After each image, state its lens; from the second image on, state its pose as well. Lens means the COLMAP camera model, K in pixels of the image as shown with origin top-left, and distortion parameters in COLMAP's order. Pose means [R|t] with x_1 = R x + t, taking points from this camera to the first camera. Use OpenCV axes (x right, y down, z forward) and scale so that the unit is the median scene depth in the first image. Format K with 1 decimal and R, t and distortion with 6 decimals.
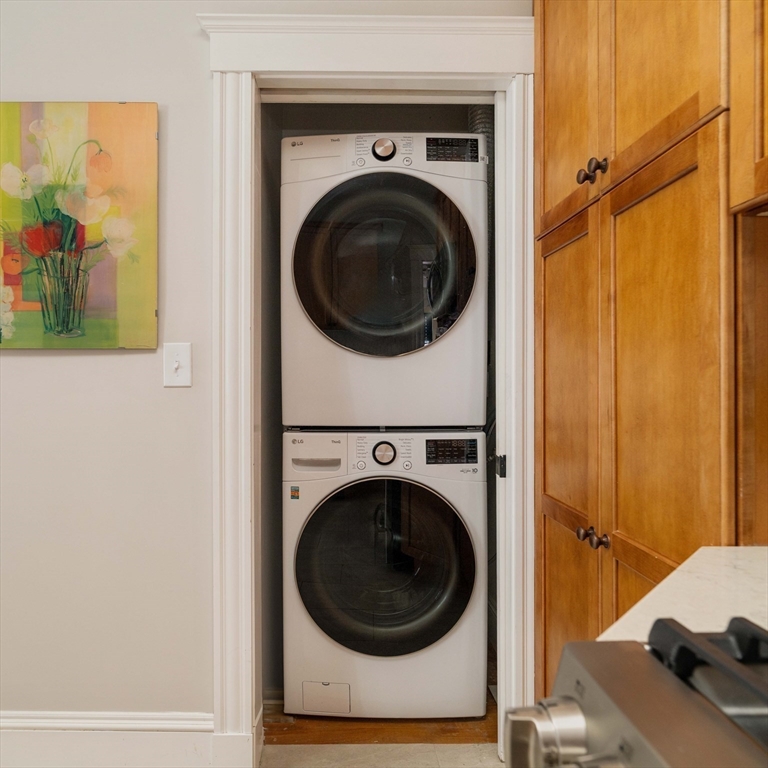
lens RADIAL K [[561.1, 0, 381.9], [0, 561.1, 383.4], [0, 0, 1]] dist [-0.002437, -0.001044]
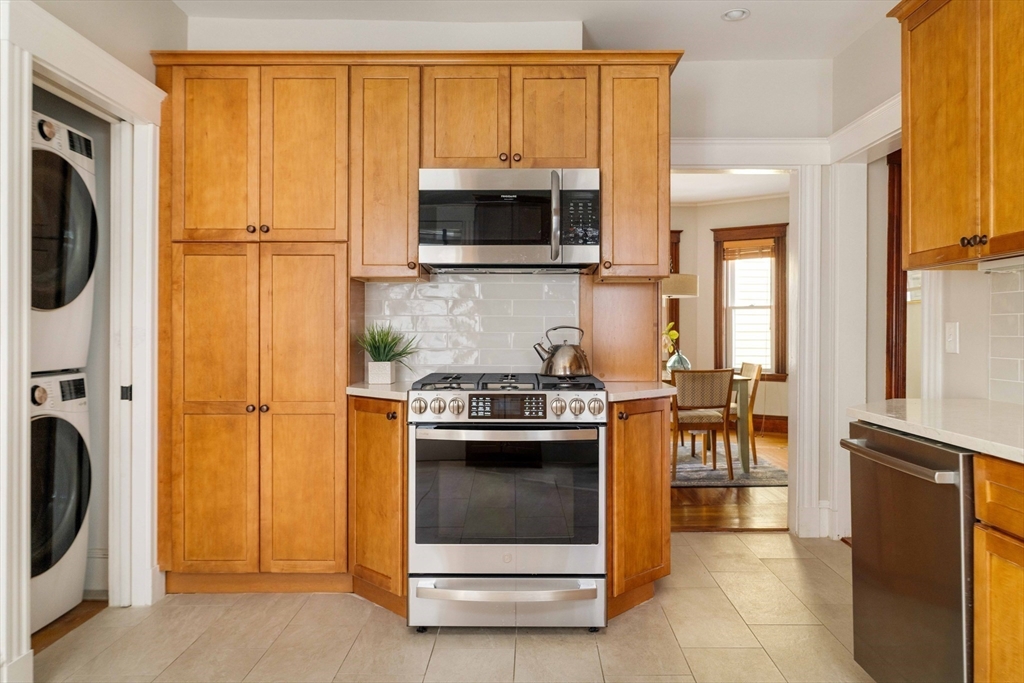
lens RADIAL K [[719.2, 0, 548.3], [0, 719.2, 337.3], [0, 0, 1]] dist [0.004158, 0.001483]
pose [[-0.028619, -0.010968, 0.999530, -1.500422], [0.001969, 0.999937, 0.011029, -0.007058], [-0.999588, 0.002284, -0.028595, 0.013587]]
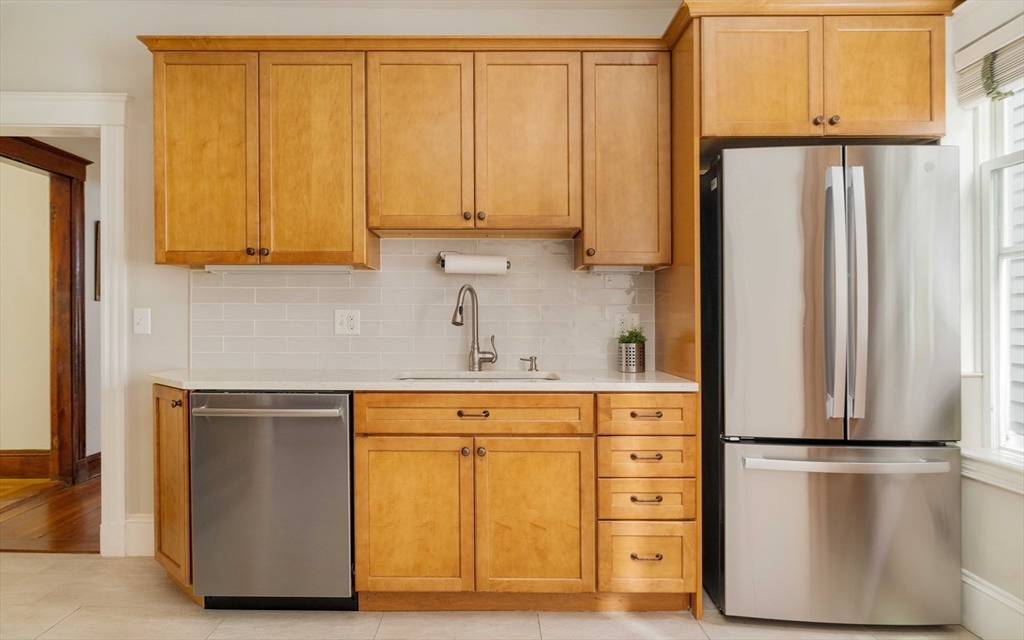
lens RADIAL K [[610.3, 0, 512.3], [0, 610.3, 326.9], [0, 0, 1]] dist [-0.001752, 0.003135]
pose [[-0.999945, -0.004108, 0.009635, -0.874885], [-0.003939, 0.999839, 0.017494, -0.004160], [-0.009705, 0.017455, -0.999801, 0.756385]]
